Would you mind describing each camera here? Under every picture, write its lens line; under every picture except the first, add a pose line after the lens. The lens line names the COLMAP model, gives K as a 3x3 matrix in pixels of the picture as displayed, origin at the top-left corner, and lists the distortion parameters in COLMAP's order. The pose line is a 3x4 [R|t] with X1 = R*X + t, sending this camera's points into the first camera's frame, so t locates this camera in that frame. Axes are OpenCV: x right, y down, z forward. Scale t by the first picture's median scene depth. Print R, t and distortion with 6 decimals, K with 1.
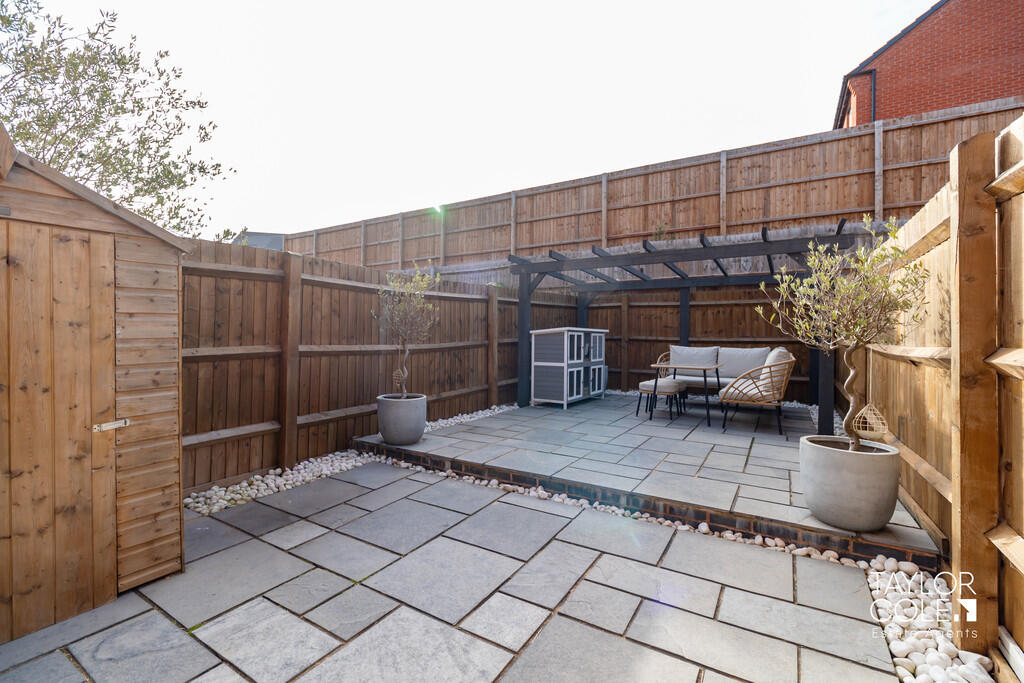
lens RADIAL K [[445.8, 0, 515.5], [0, 445.8, 337.2], [0, 0, 1]] dist [-0.001168, -0.000207]
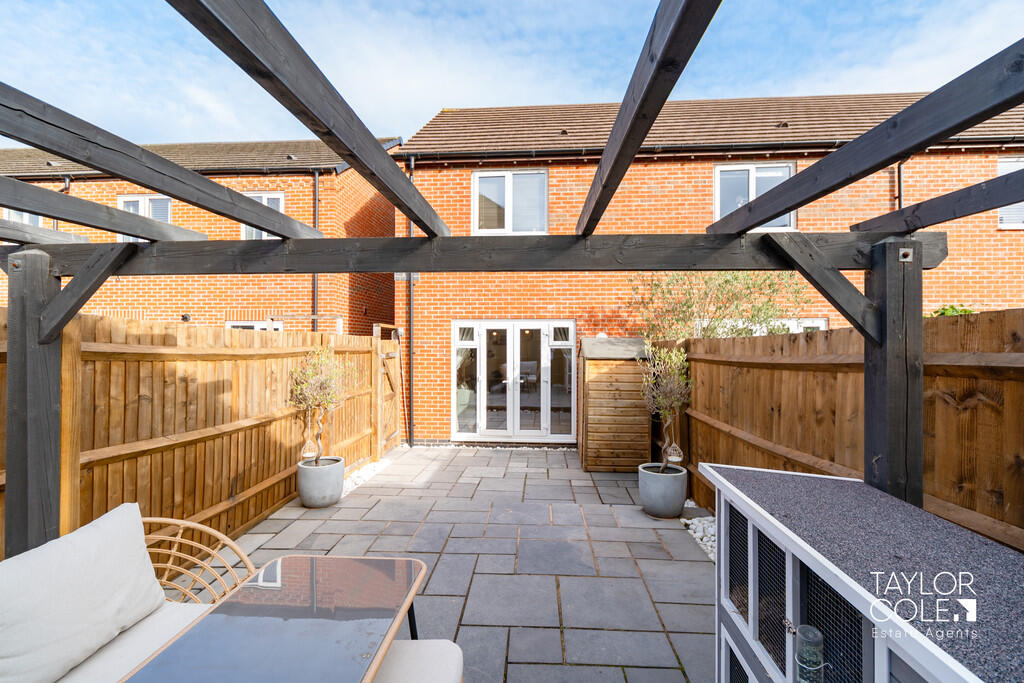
lens RADIAL K [[445.8, 0, 513.3], [0, 445.8, 339.4], [0, 0, 1]] dist [-0.001168, -0.000207]
pose [[-0.881748, -0.018420, -0.471361, 0.366321], [-0.009314, 0.999722, -0.021645, -0.092690], [0.471628, -0.014695, -0.881675, 1.195479]]
